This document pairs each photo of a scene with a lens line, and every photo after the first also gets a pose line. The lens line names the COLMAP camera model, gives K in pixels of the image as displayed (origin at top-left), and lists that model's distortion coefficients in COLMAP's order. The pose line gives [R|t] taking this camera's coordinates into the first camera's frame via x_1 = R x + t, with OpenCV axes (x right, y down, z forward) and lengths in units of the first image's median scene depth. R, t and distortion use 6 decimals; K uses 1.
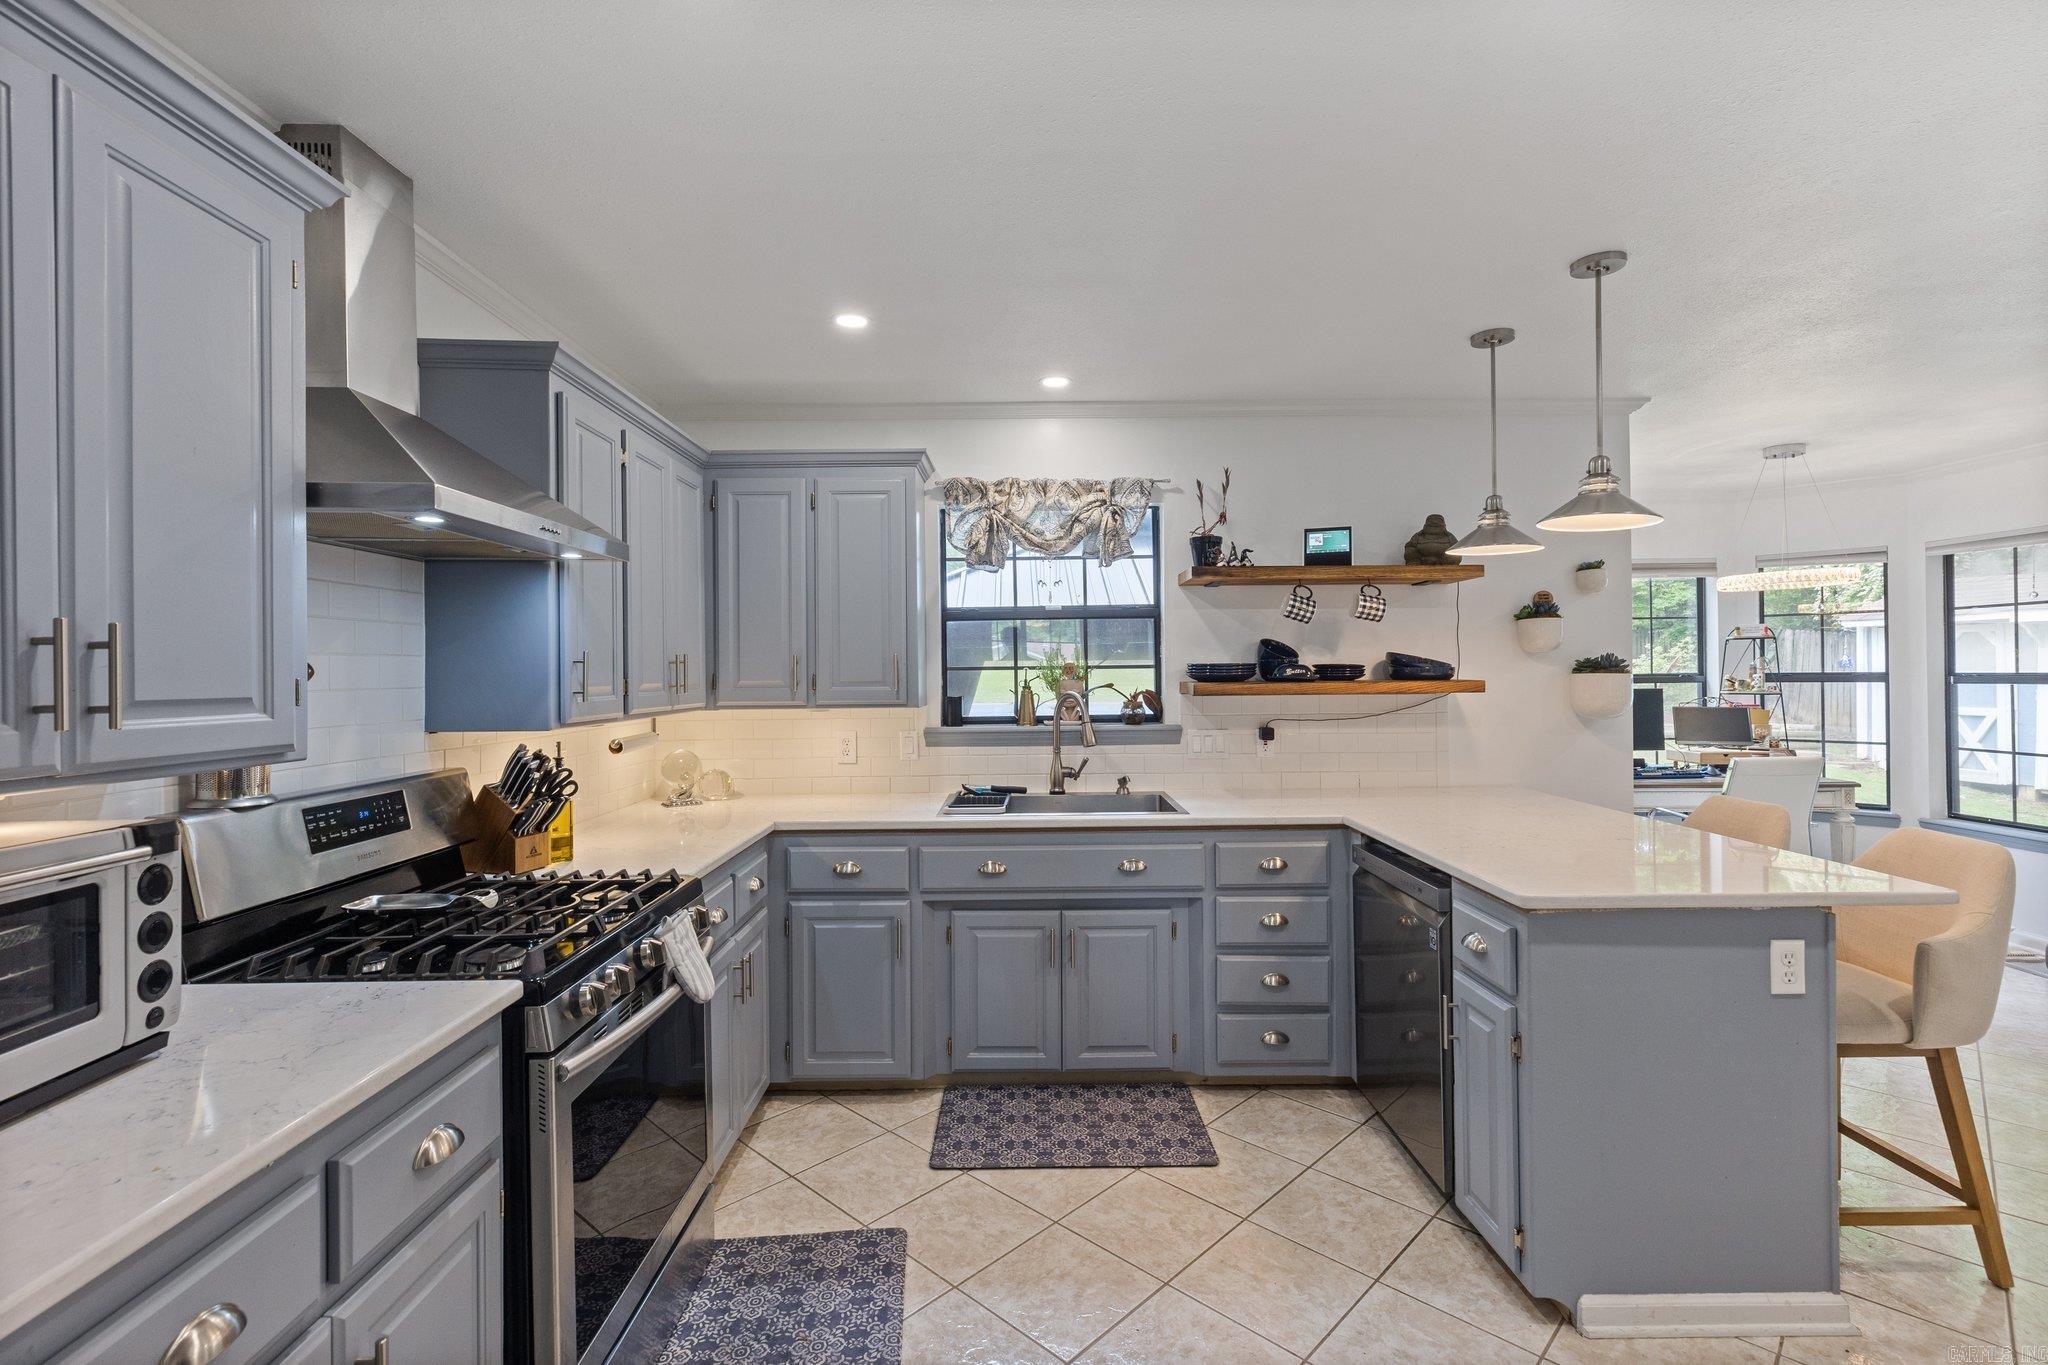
lens RADIAL K [[924.3, 0, 1022.8], [0, 924.3, 670.4], [0, 0, 1]] dist [0.005424, -0.000320]
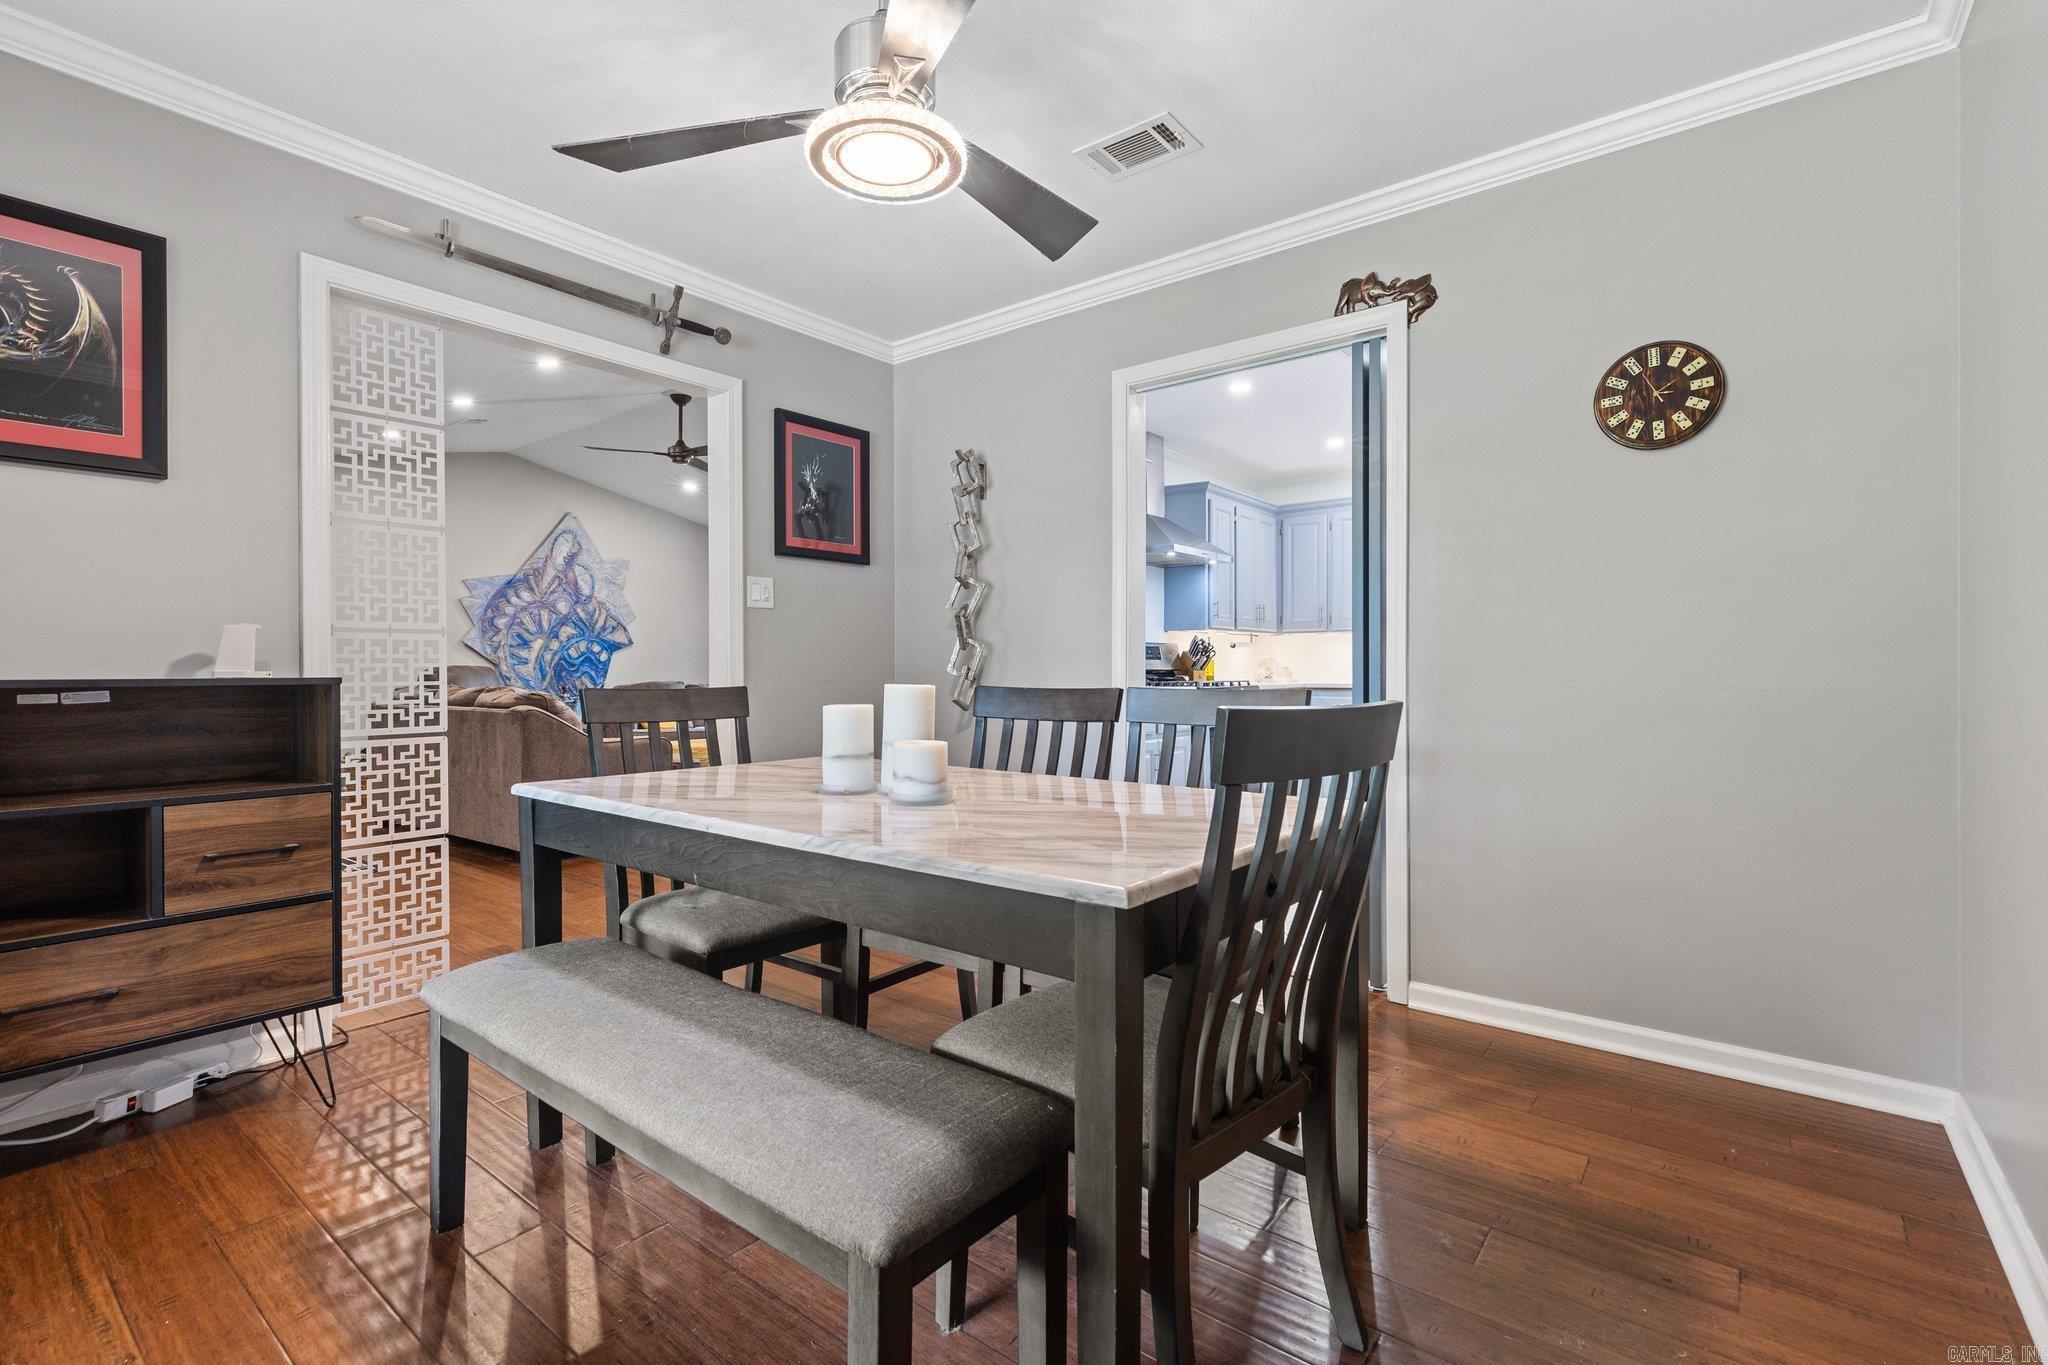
lens RADIAL K [[924.3, 0, 1022.8], [0, 924.3, 670.4], [0, 0, 1]] dist [0.005424, -0.000320]
pose [[0.780585, 0.009014, -0.624985, 0.534384], [-0.006627, 0.999959, 0.006146, 0.124249], [0.625014, -0.000656, 0.780613, -1.012414]]
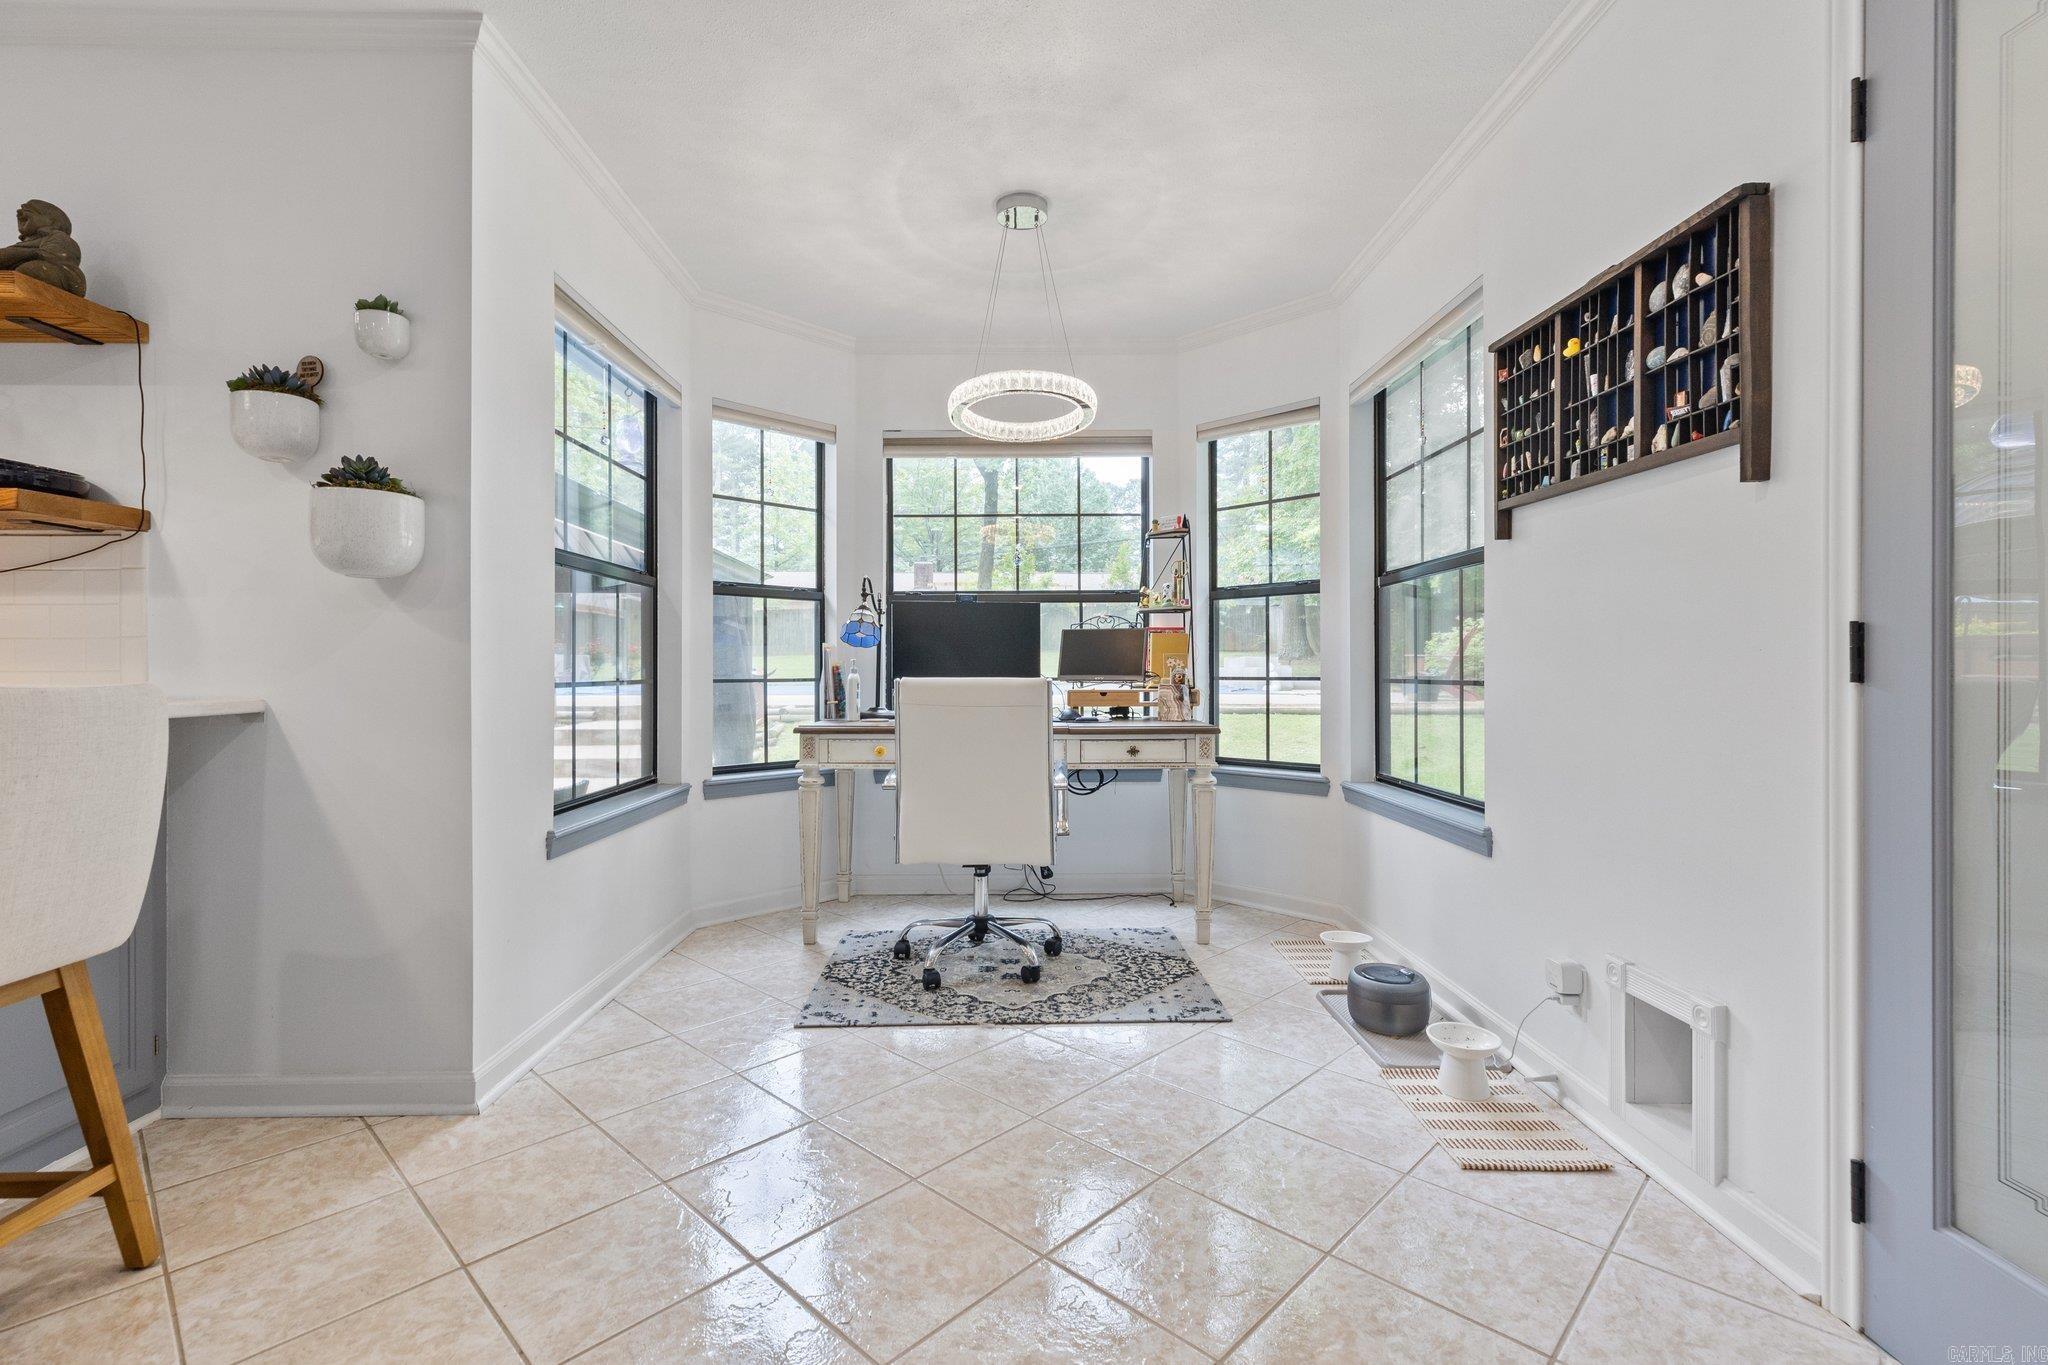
lens RADIAL K [[924.3, 0, 1022.8], [0, 924.3, 670.4], [0, 0, 1]] dist [0.005424, -0.000320]
pose [[0.999919, 0.006235, 0.011095, 1.203377], [-0.006287, 0.999970, 0.004622, 0.122749], [-0.011066, -0.004692, 0.999928, 0.513532]]
